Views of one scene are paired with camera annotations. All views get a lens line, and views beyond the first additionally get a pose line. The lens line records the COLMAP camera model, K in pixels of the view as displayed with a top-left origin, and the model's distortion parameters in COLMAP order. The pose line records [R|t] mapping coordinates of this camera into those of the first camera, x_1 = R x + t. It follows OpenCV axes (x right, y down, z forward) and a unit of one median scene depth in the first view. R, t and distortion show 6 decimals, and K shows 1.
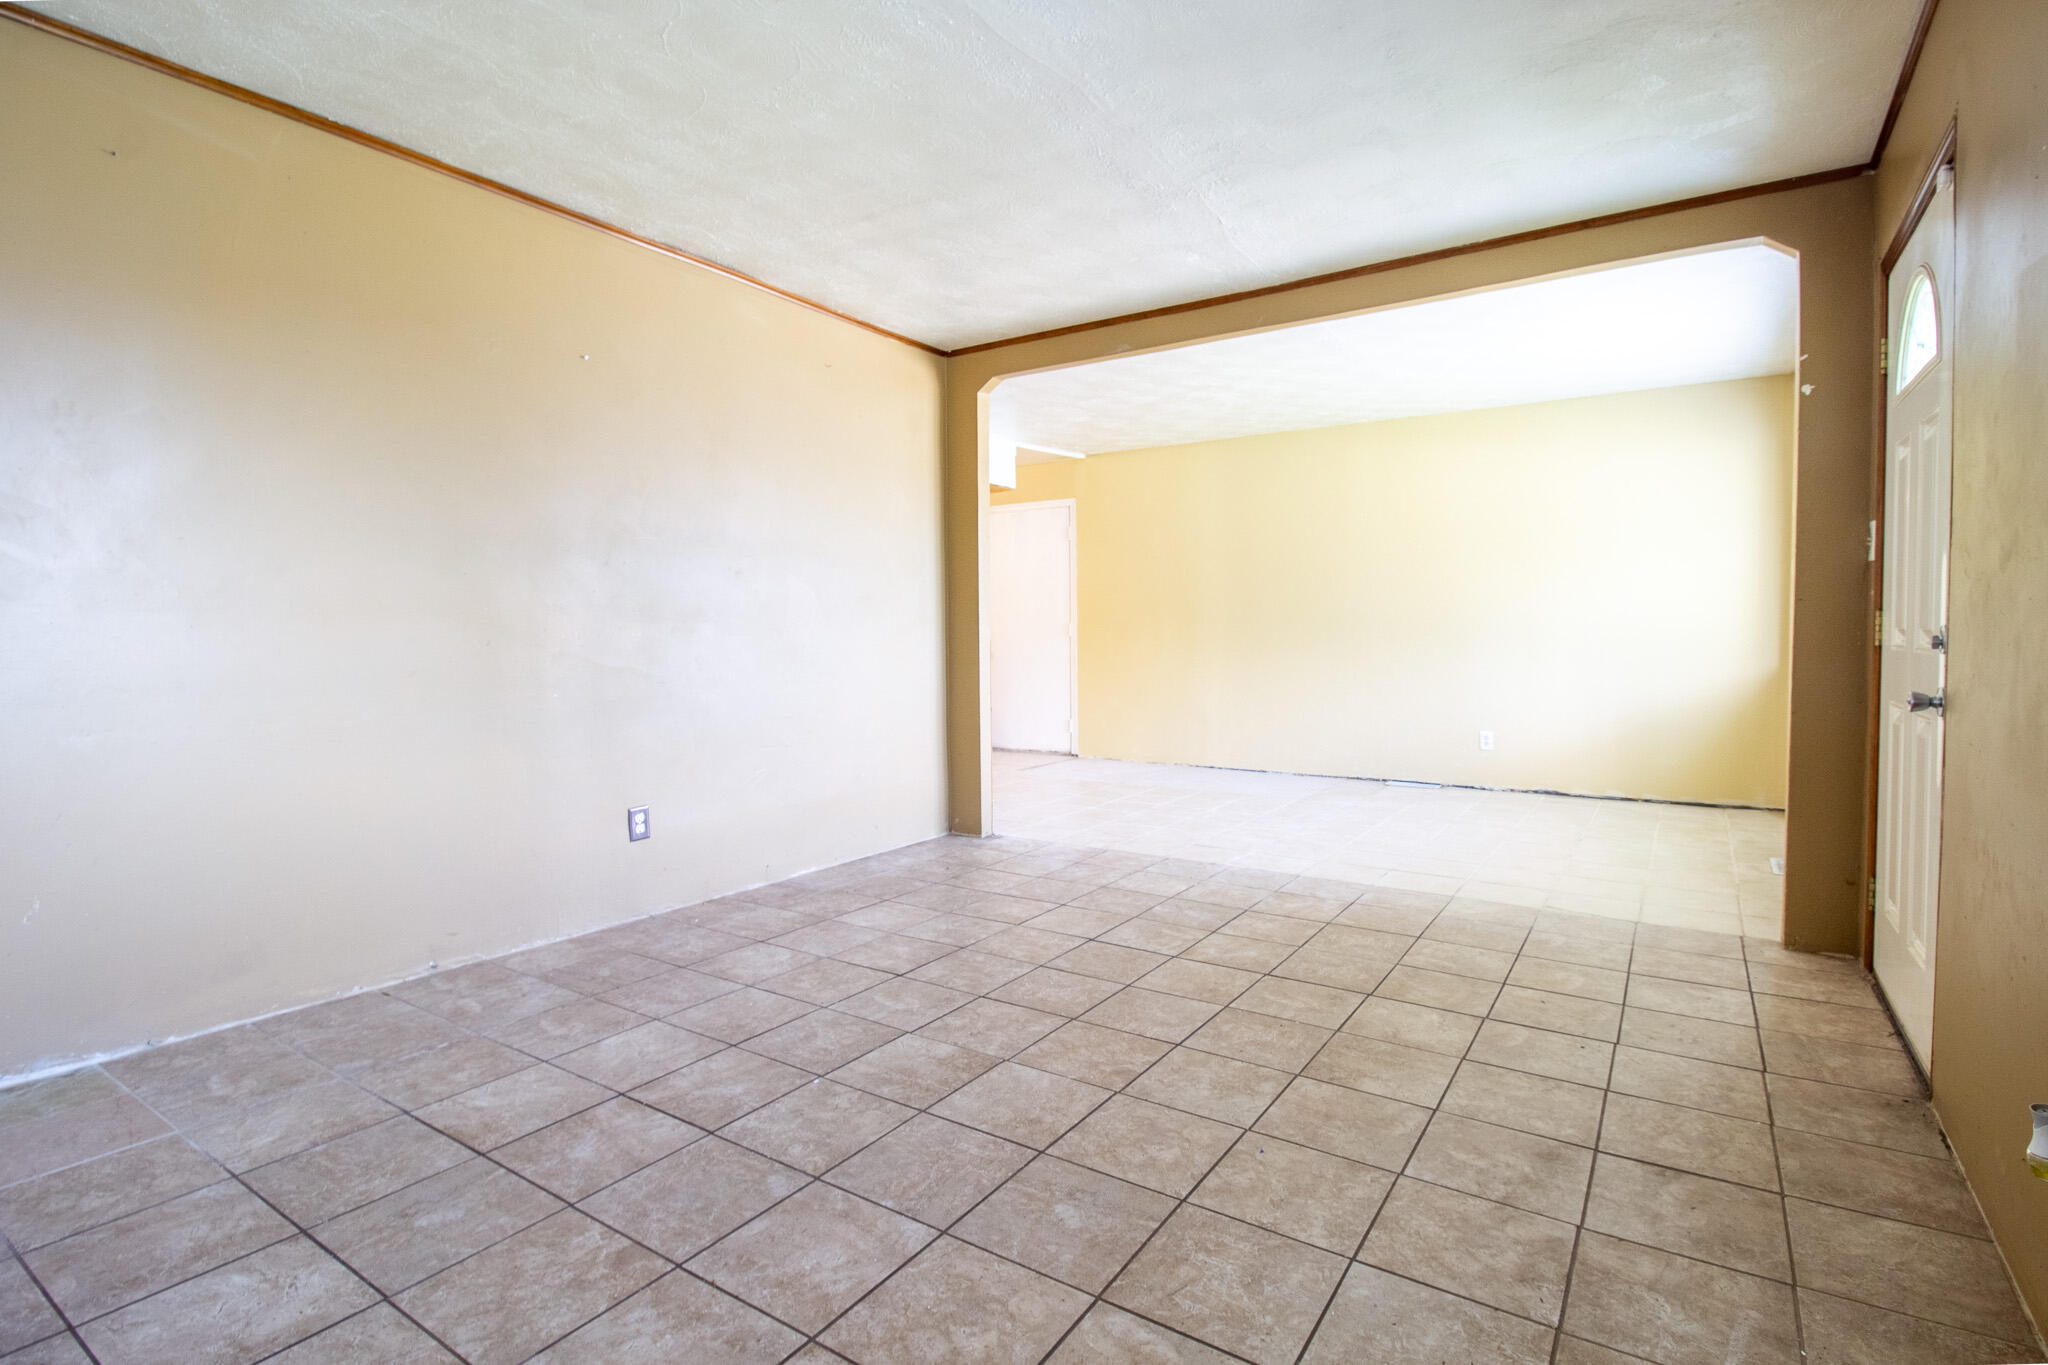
lens RADIAL K [[1001.9, 0, 1024.0], [0, 1001.9, 682.5], [0, 0, 1]] dist [0.014001, -0.019796]
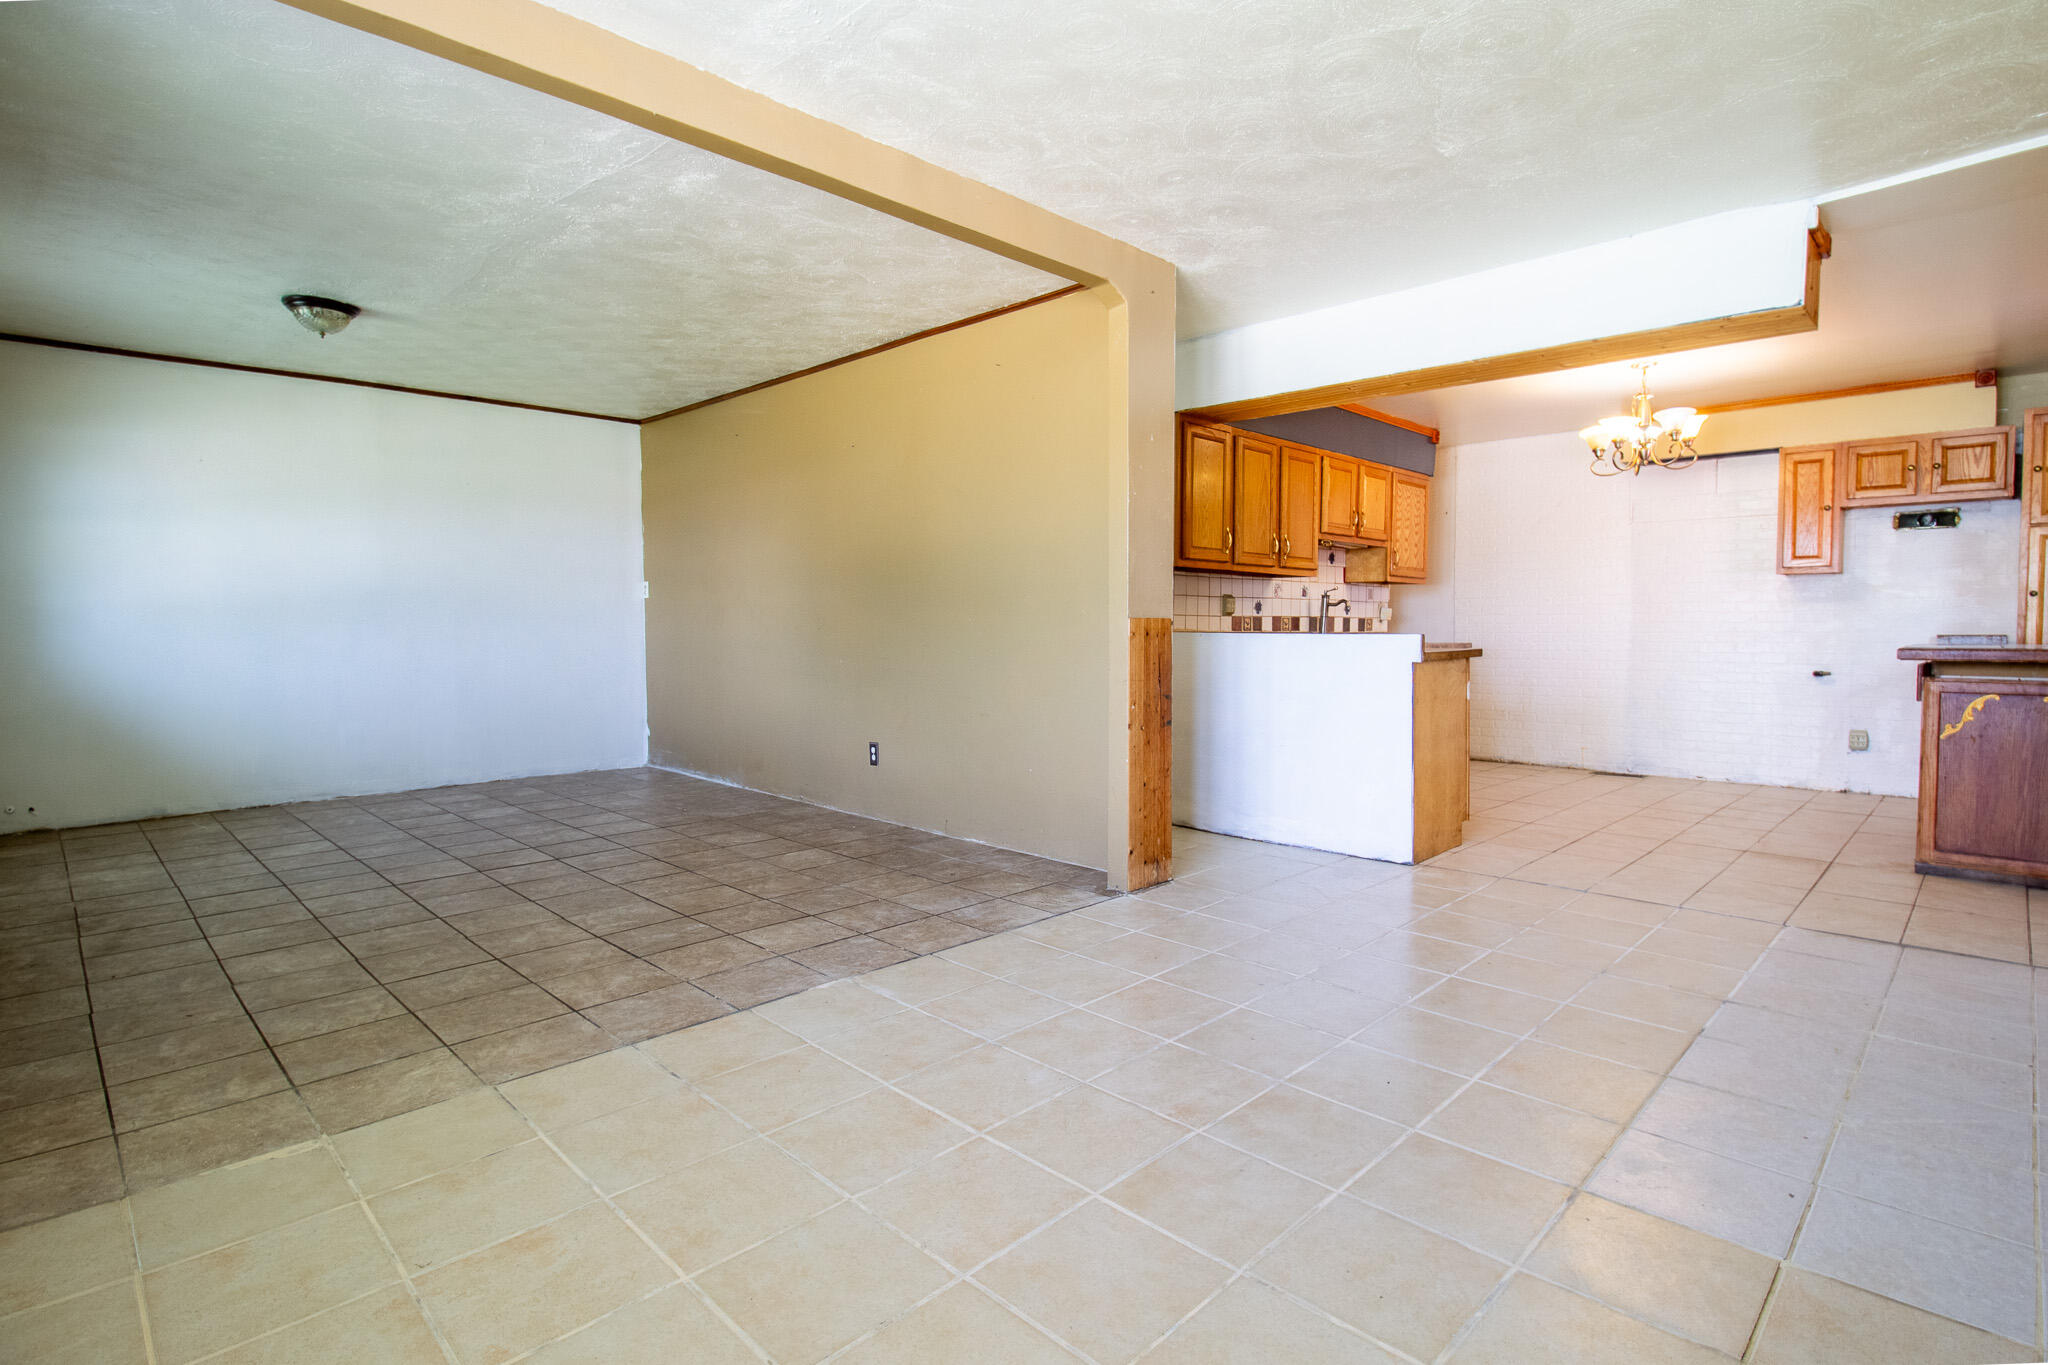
lens RADIAL K [[989.8, 0, 1053.5], [0, 989.8, 669.9], [0, 0, 1]] dist [0.005412, -0.015943]
pose [[-0.176044, 0.048193, -0.983202, 1.087931], [-0.047312, 0.997232, 0.057352, -0.084557], [0.983245, 0.056614, -0.173276, 1.667029]]
